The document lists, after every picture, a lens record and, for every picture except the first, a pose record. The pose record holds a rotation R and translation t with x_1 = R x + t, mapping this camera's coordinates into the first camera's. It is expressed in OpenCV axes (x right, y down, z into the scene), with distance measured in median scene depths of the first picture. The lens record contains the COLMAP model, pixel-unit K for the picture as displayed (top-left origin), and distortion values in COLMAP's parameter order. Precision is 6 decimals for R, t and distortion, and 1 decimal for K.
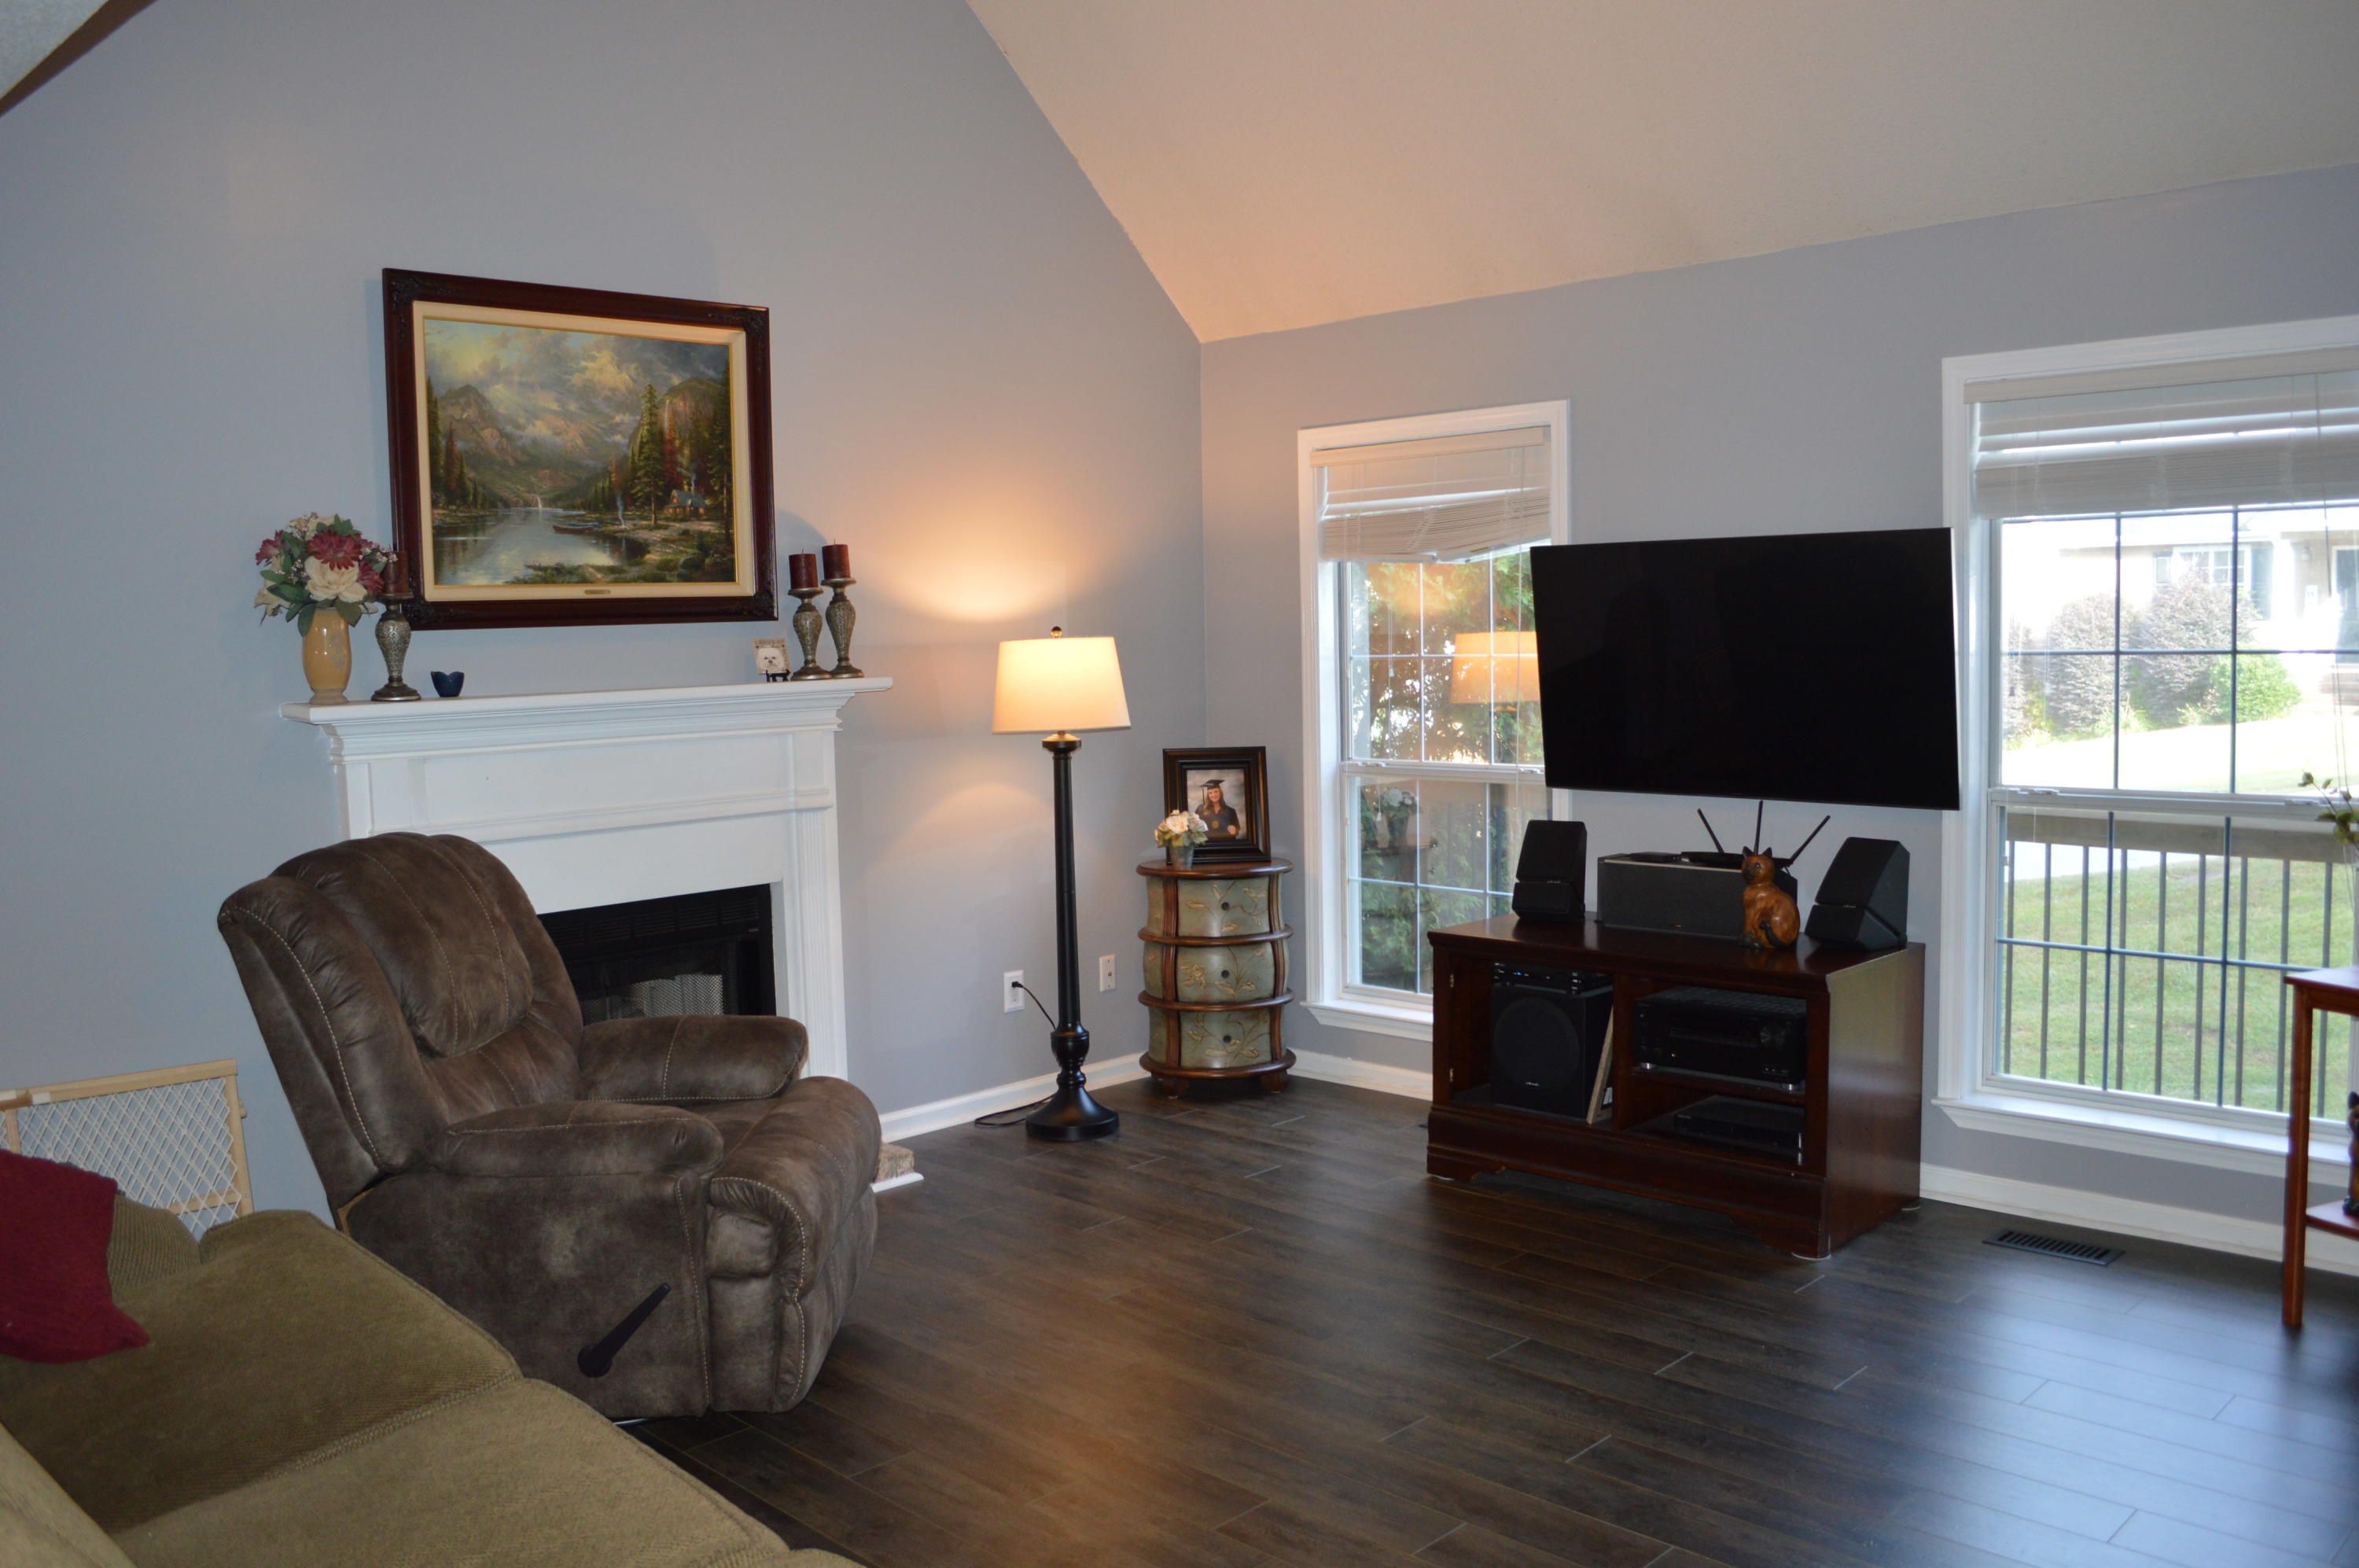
lens RADIAL K [[1874.3, 0, 1180.7], [0, 1874.3, 783.7], [0, 0, 1]] dist [-0.088045, 0.023085]
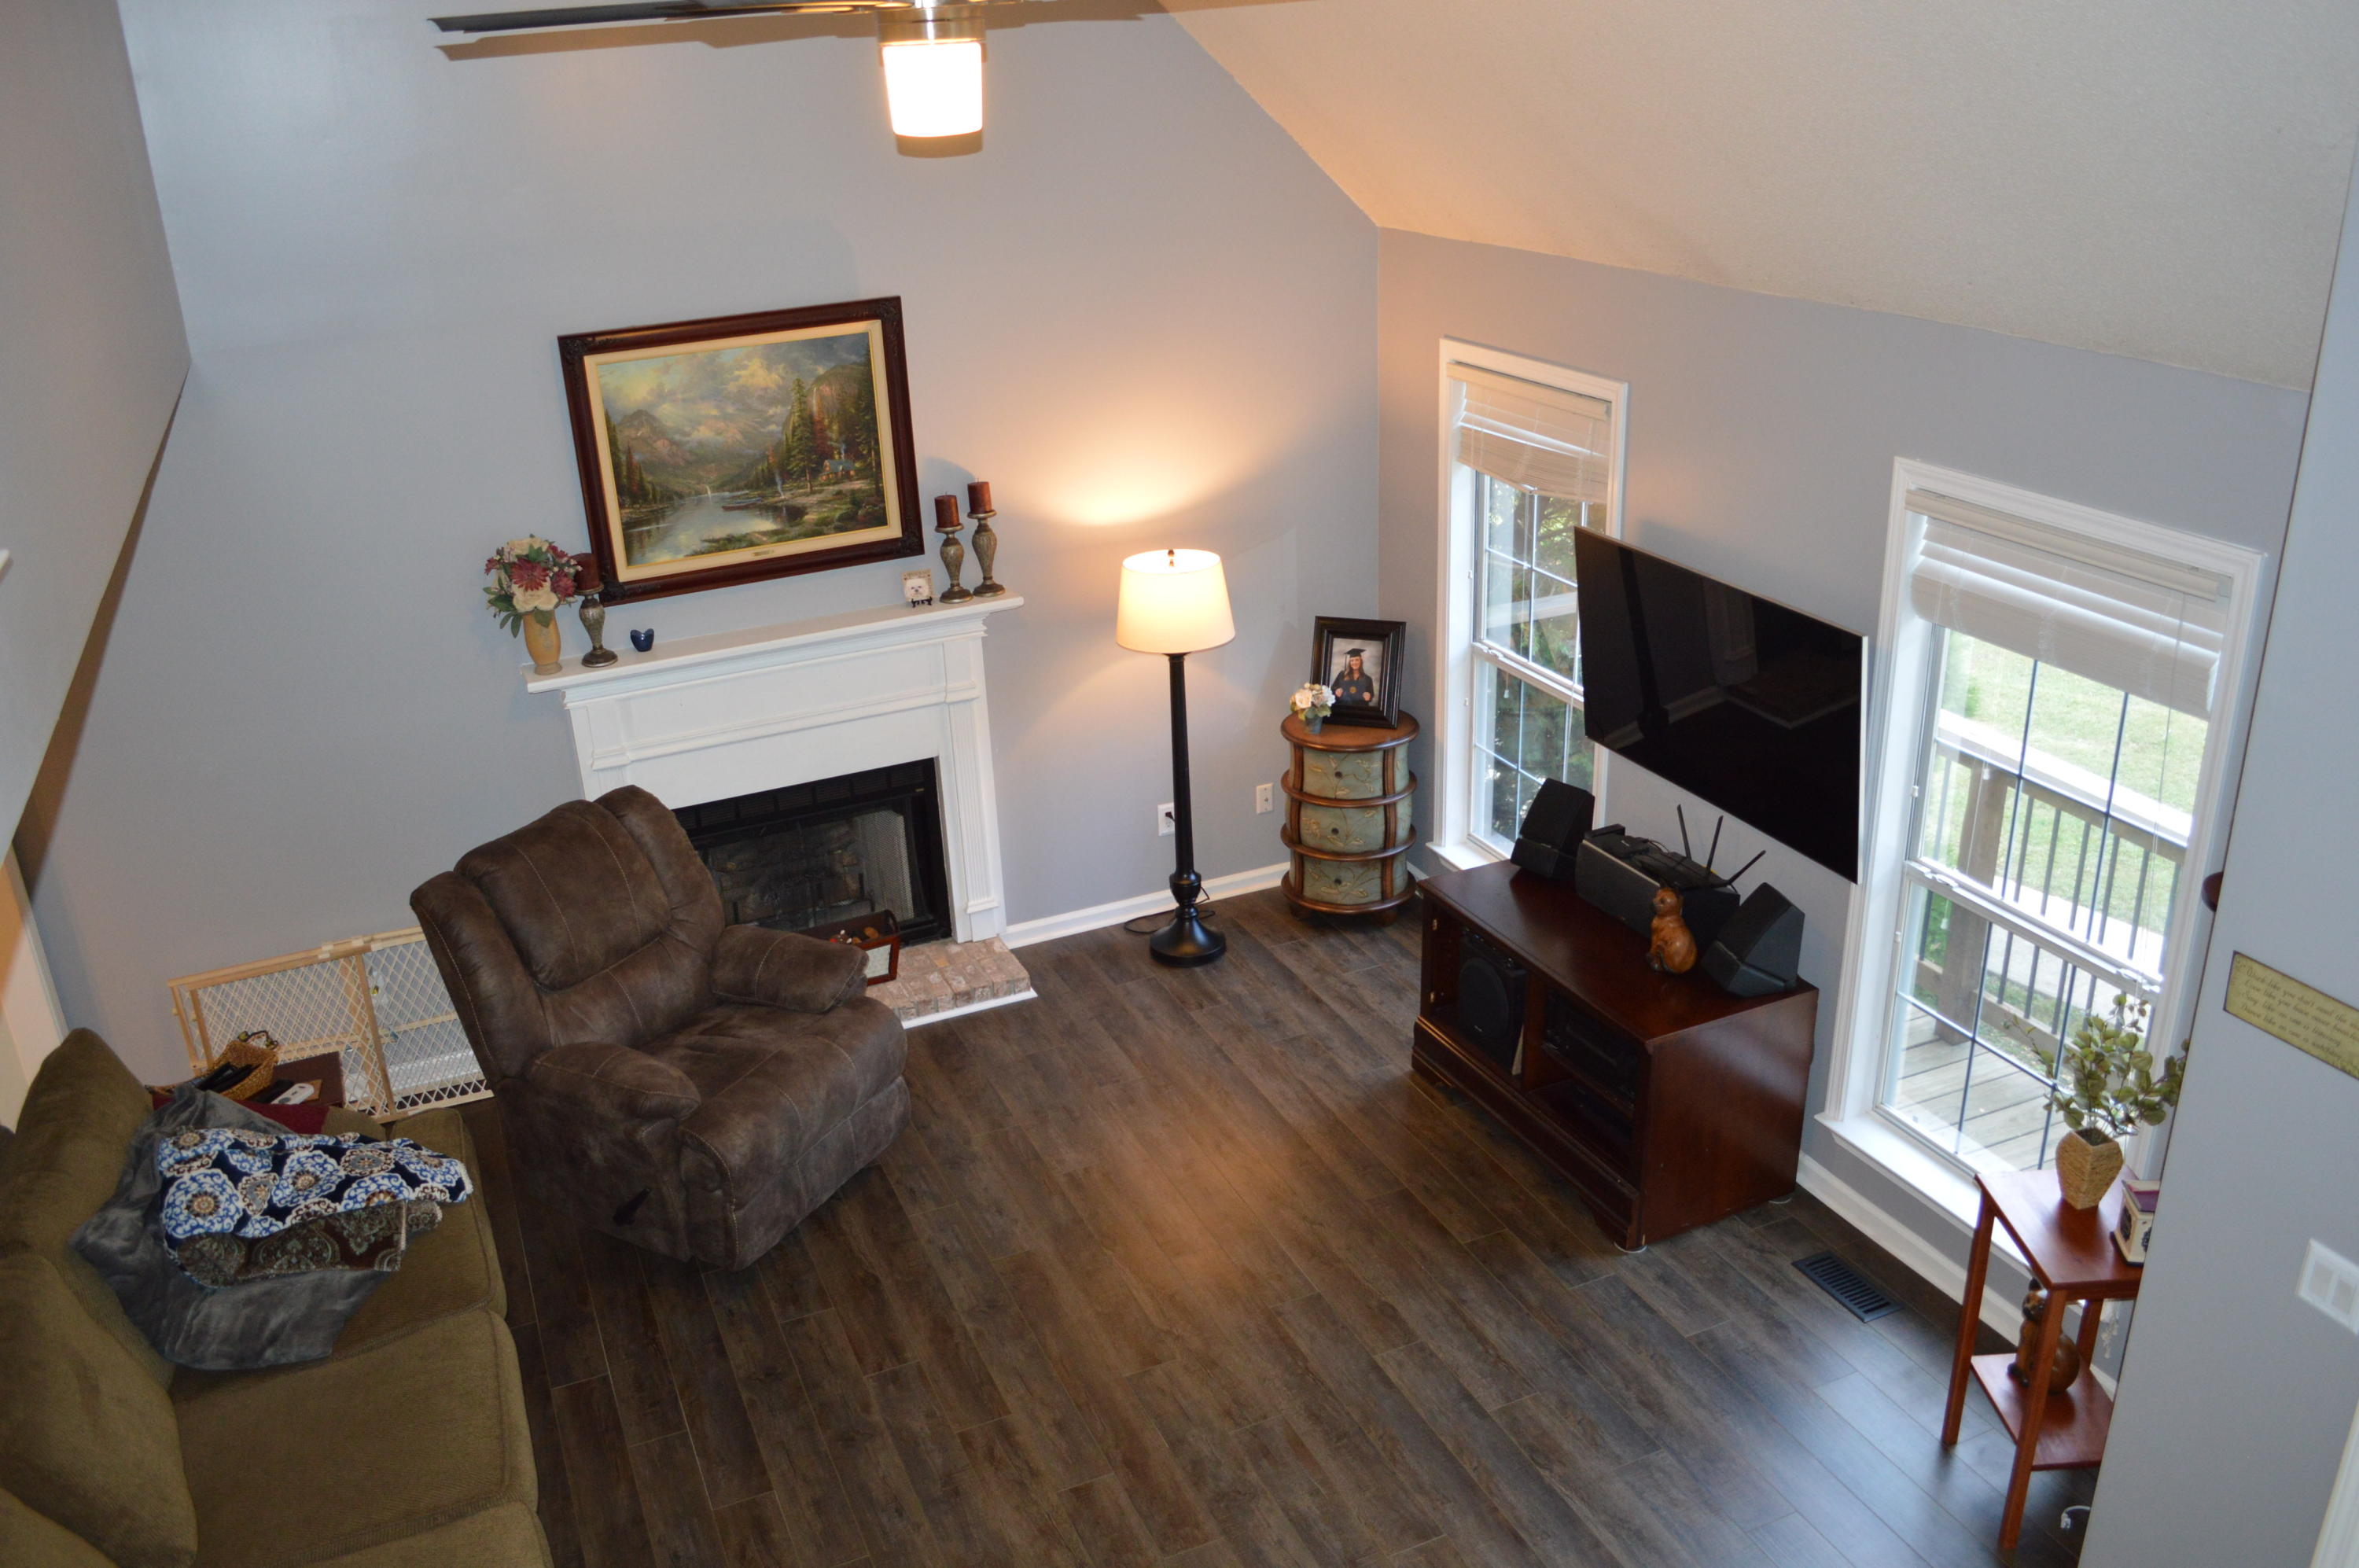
lens RADIAL K [[1874.3, 0, 1189.1], [0, 1874.3, 785.5], [0, 0, 1]] dist [-0.088045, 0.023085]
pose [[0.932174, 0.125995, -0.339377, 0.385837], [-0.011247, 0.947106, 0.320725, -0.346587], [0.361836, -0.295155, 0.884284, -0.055823]]
